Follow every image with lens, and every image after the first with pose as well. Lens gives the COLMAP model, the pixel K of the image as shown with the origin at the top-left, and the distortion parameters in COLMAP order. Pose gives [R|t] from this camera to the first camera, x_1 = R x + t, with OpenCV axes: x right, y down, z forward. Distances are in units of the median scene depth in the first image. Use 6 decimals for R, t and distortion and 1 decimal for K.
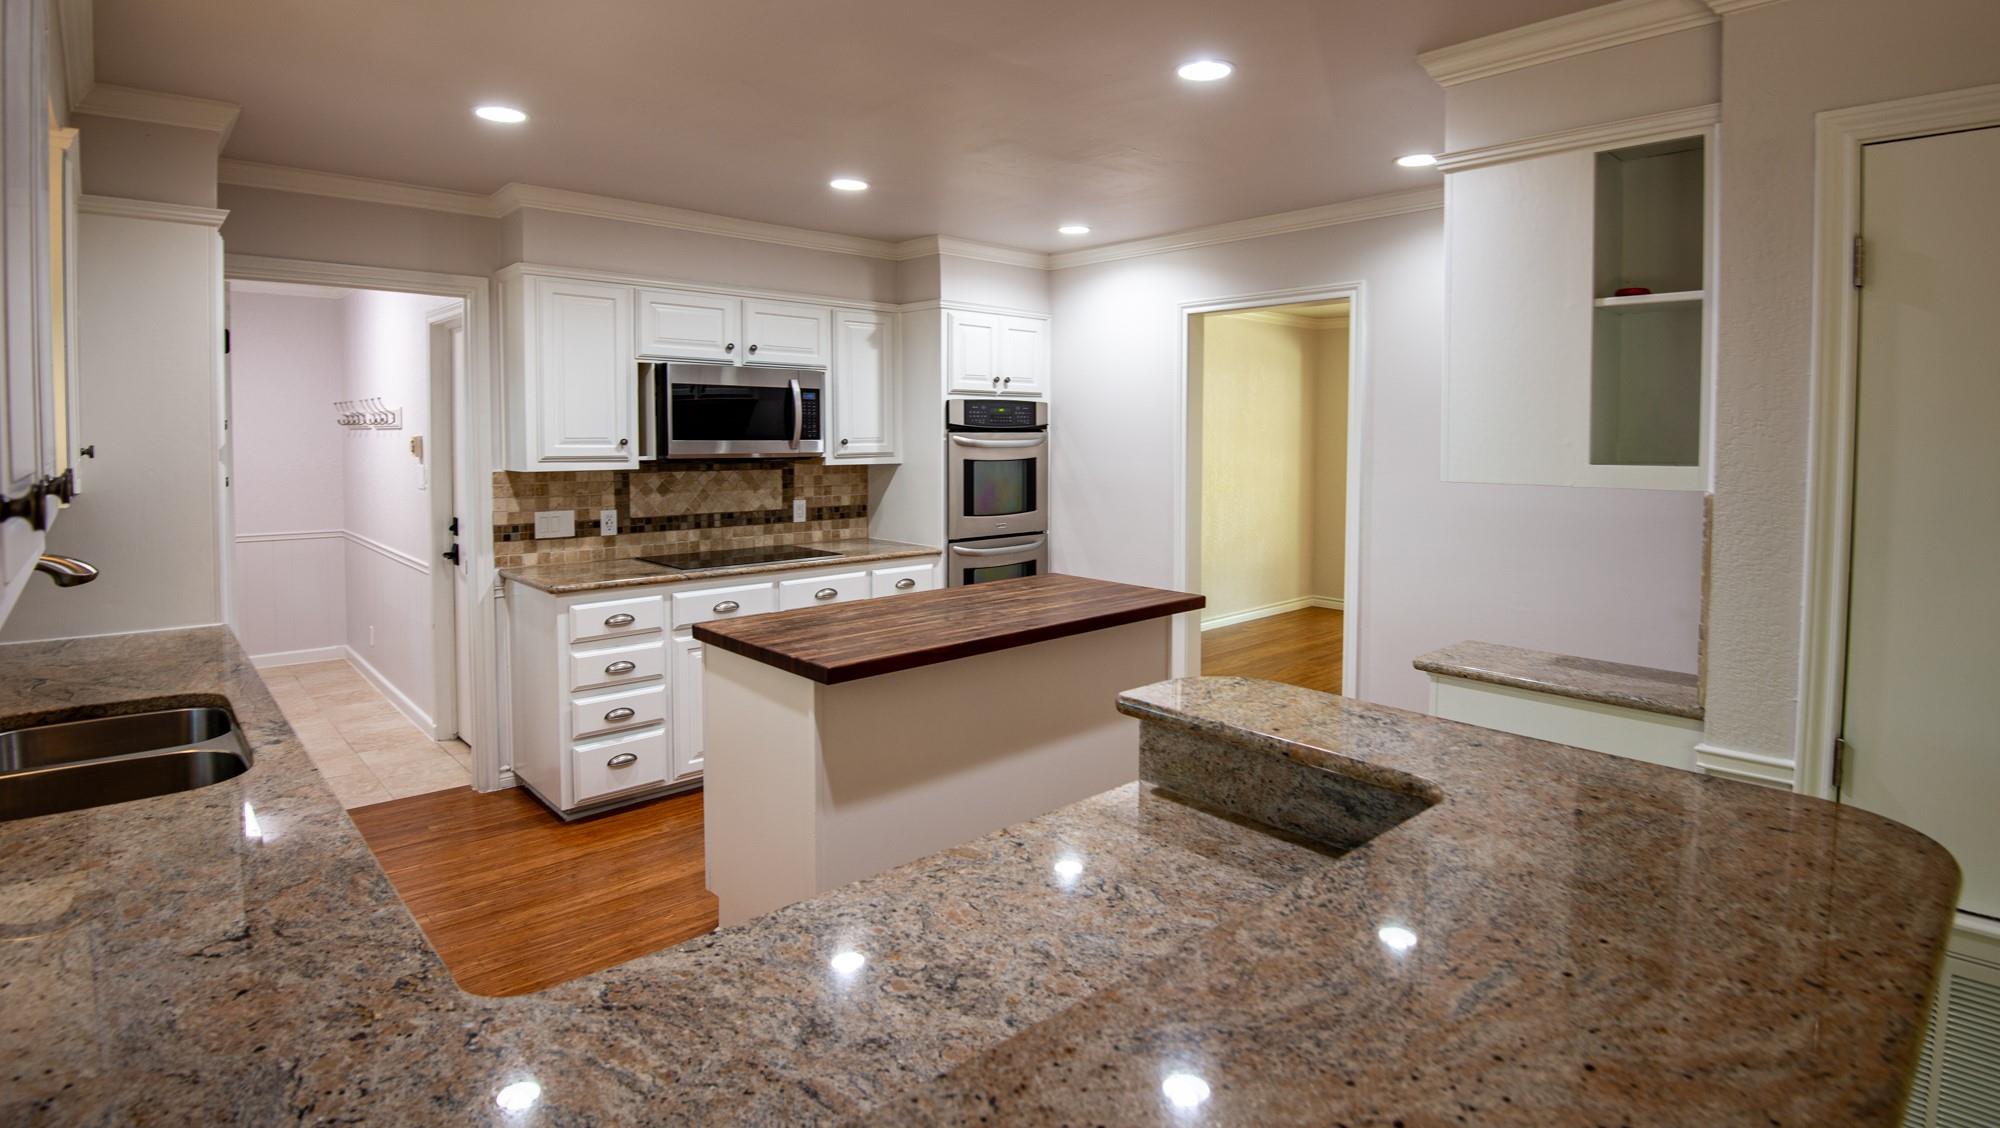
lens RADIAL K [[980.1, 0, 1000.0], [0, 980.1, 564.0], [0, 0, 1]] dist [-0.001971, -0.000112]
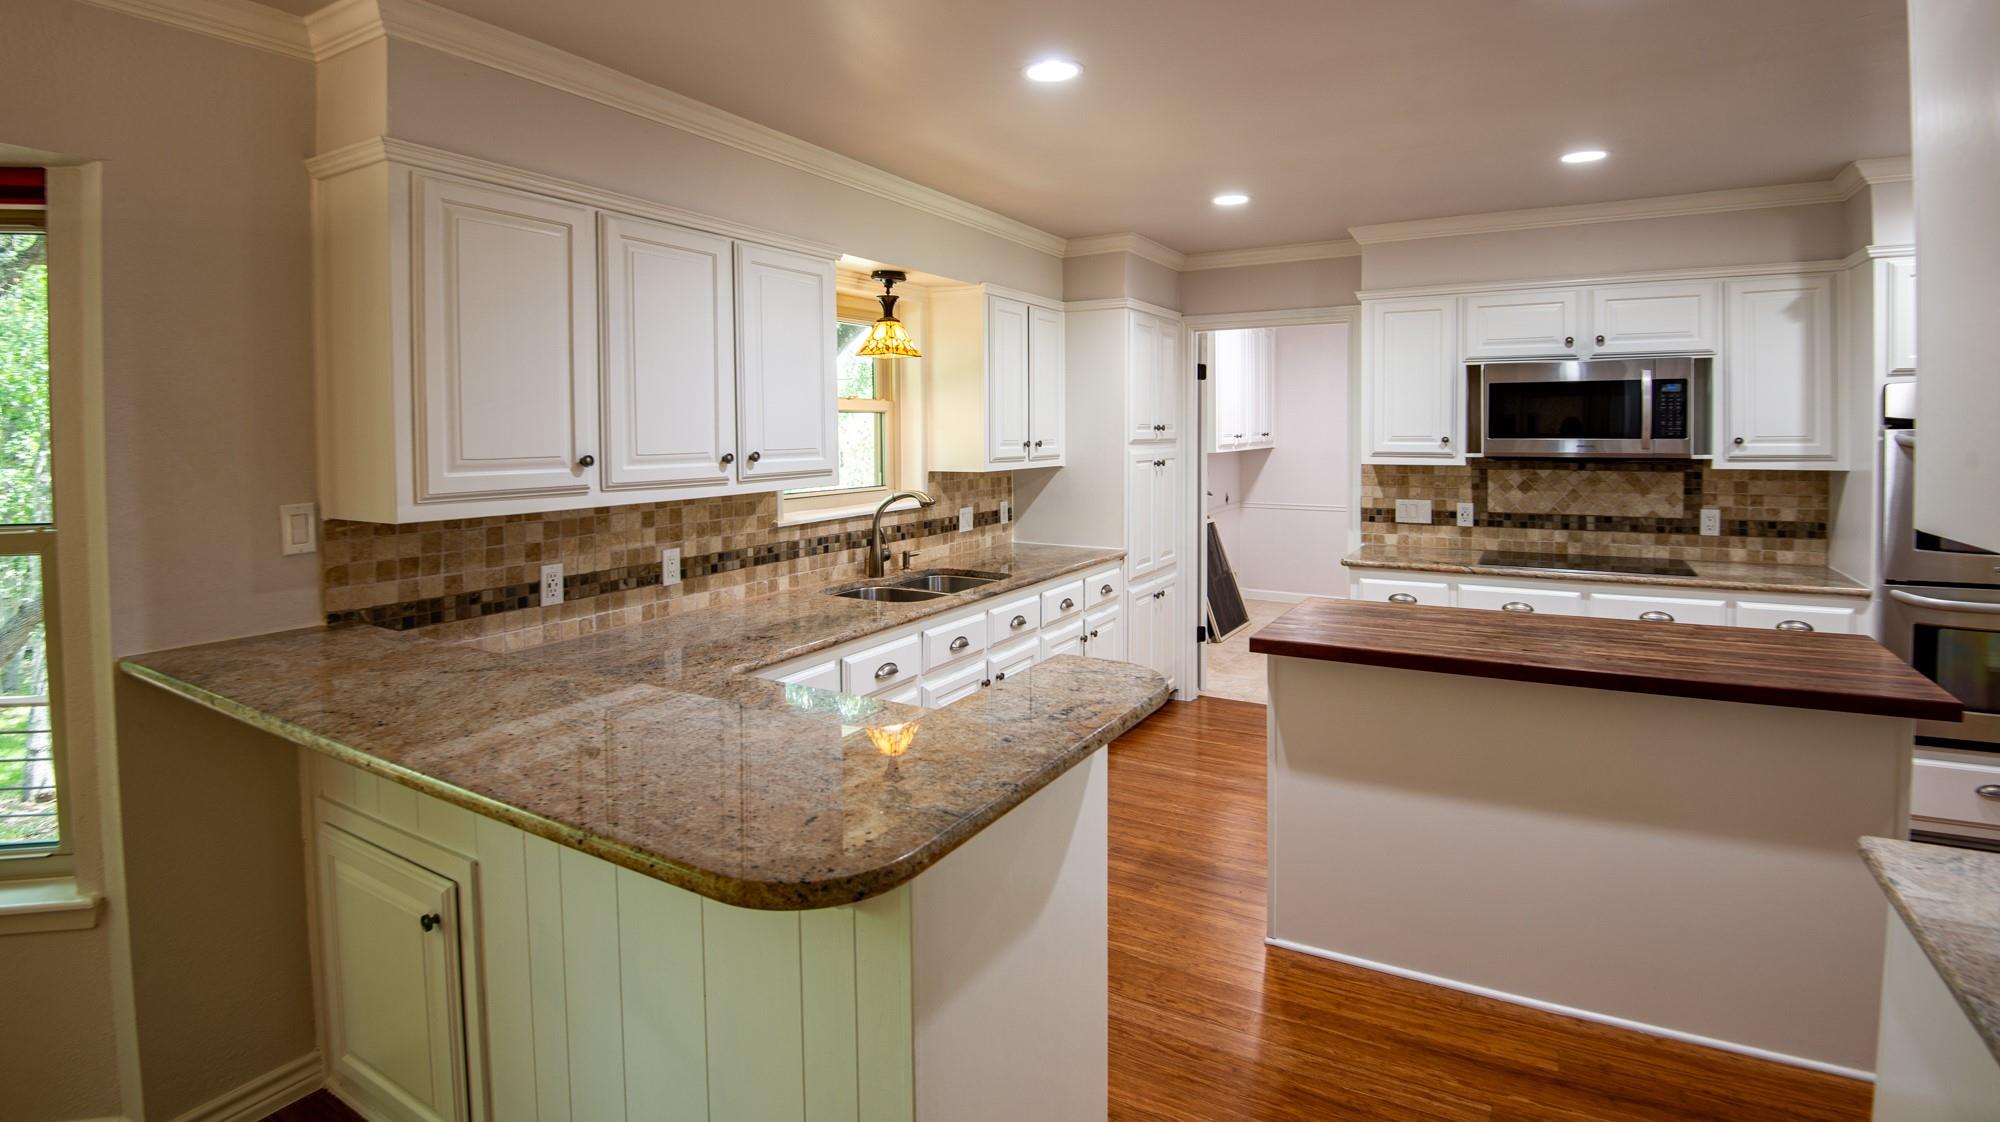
lens RADIAL K [[934.1, 0, 1000.0], [0, 934.1, 561.0], [0, 0, 1]] dist [-0.023065, 0.000264]
pose [[0.309783, 0.126390, -0.942369, 0.392921], [-0.116701, 0.988686, 0.094239, -0.027032], [0.943618, 0.080782, 0.321028, 0.187300]]
